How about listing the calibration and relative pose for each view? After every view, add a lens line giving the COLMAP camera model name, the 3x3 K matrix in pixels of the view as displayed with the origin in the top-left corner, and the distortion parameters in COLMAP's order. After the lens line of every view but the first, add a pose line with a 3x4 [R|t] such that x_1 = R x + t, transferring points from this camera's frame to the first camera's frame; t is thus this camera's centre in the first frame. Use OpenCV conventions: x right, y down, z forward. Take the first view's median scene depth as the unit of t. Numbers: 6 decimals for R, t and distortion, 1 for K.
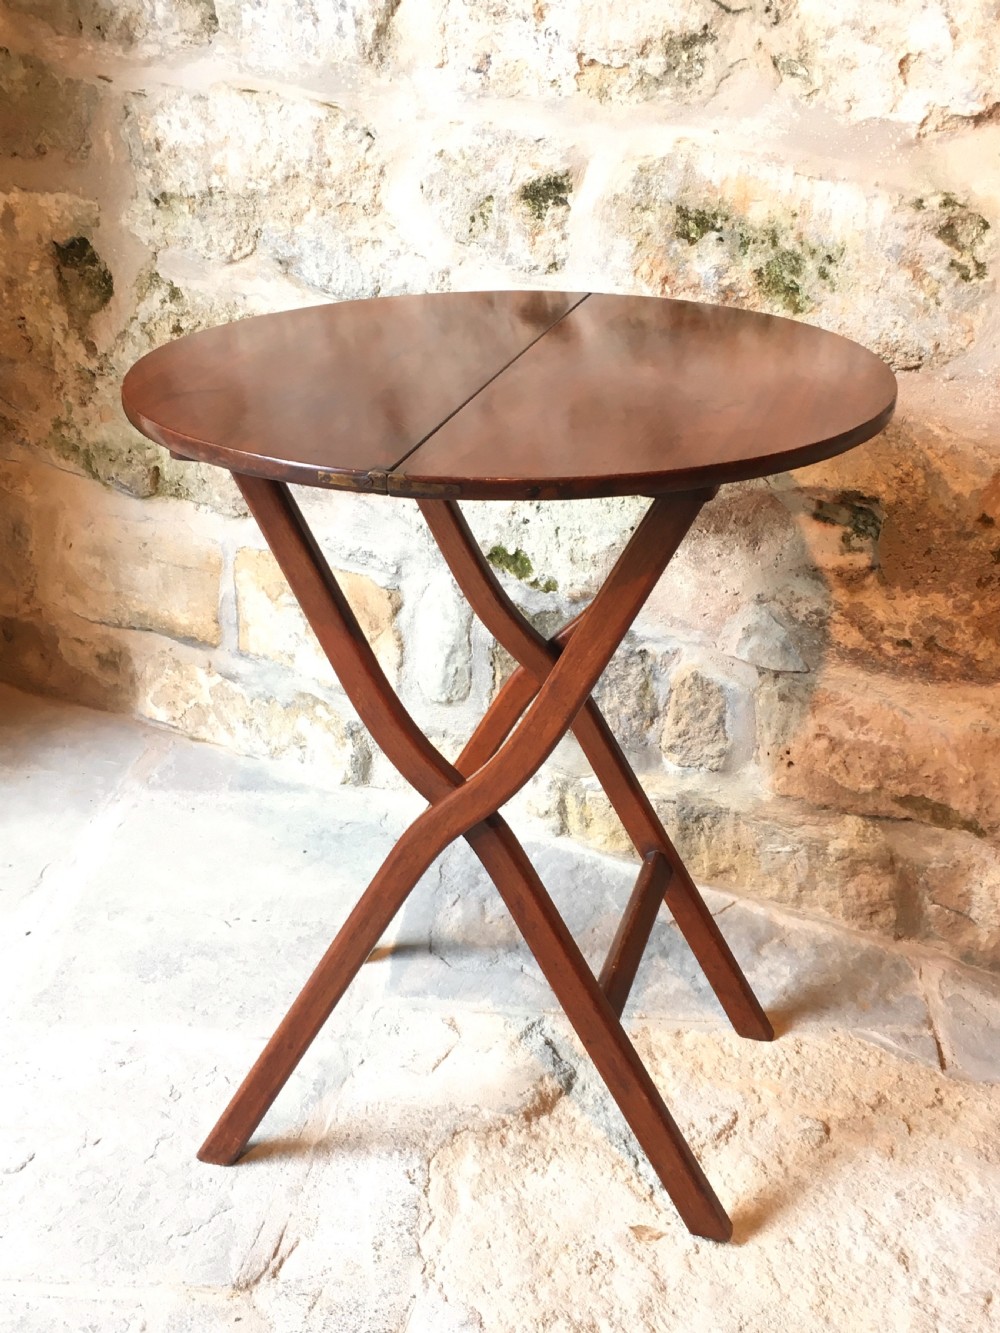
lens RADIAL K [[1642.3, 0, 503.8], [0, 1642.3, 671.4], [0, 0, 1]] dist [0.053884, 0.000000]
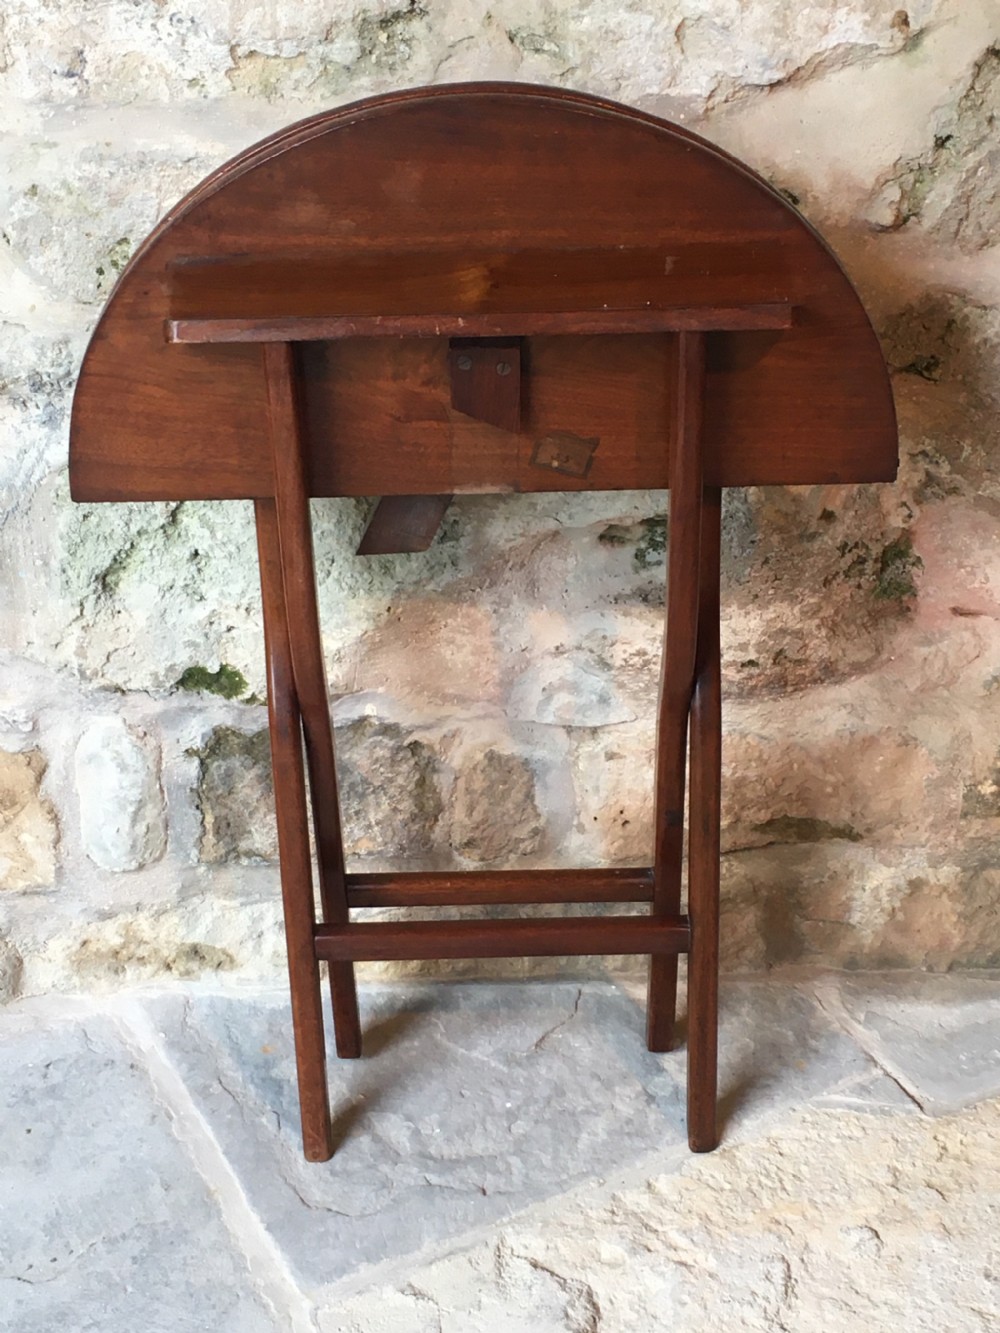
lens RADIAL K [[2269.9, 0, 504.8], [0, 2269.9, 669.6], [0, 0, 1]] dist [0.055805, 0.000000]
pose [[0.838913, -0.310417, 0.447064, -0.380098], [0.236931, 0.947780, 0.213488, -0.286956], [-0.489988, -0.073175, 0.868652, 0.034071]]
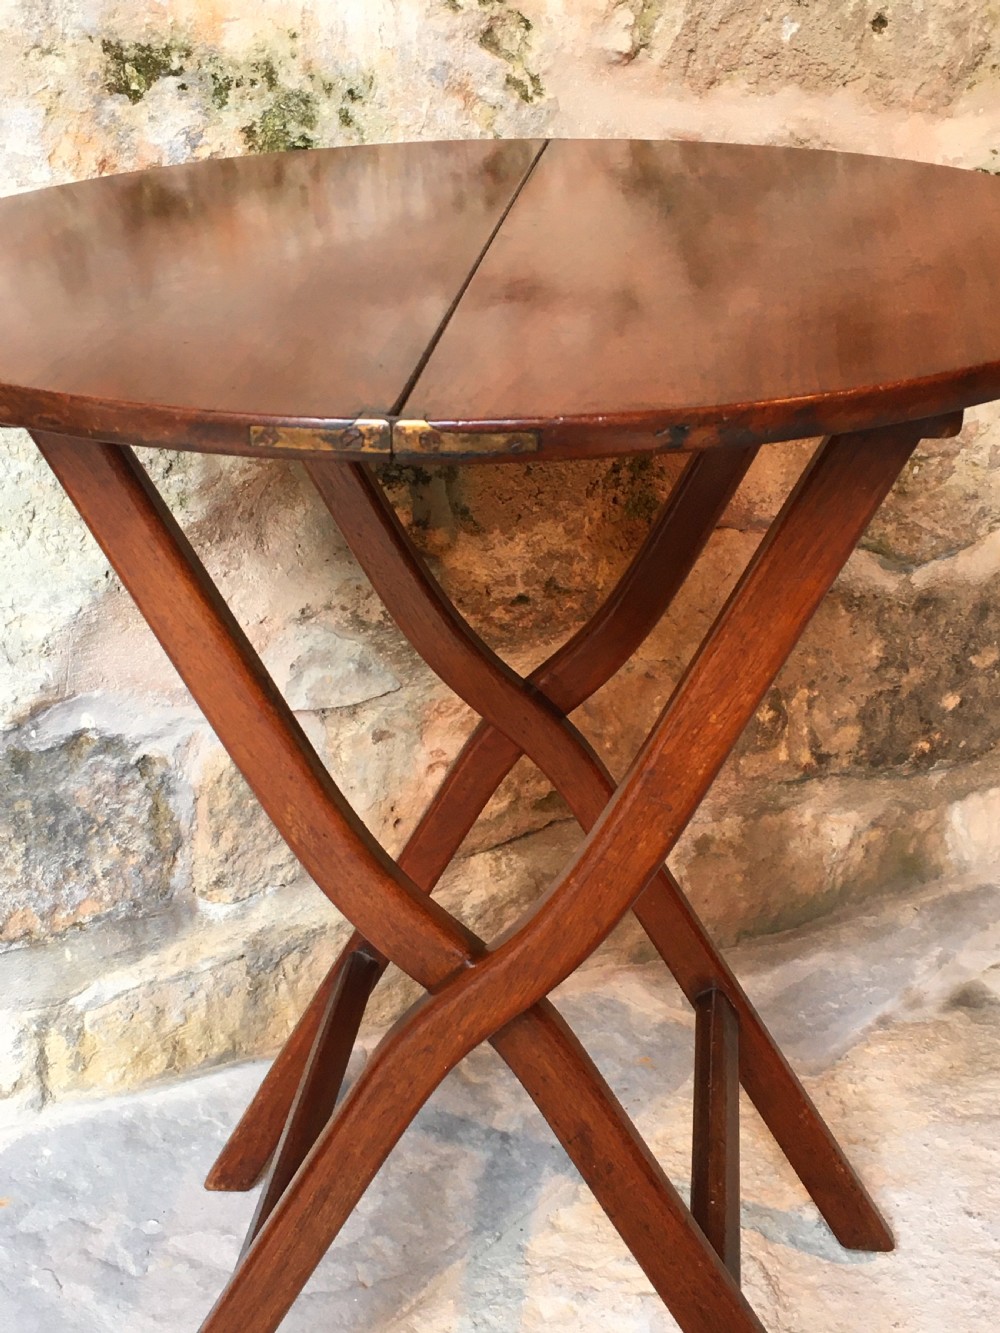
lens RADIAL K [[1891.0, 0, 505.3], [0, 1891.0, 669.7], [0, 0, 1]] dist [0.059761, 0.000000]
pose [[0.551634, -0.318462, 0.770897, -0.418480], [0.337053, 0.930529, 0.143220, -0.109063], [-0.762952, 0.180828, 0.620650, 0.460962]]
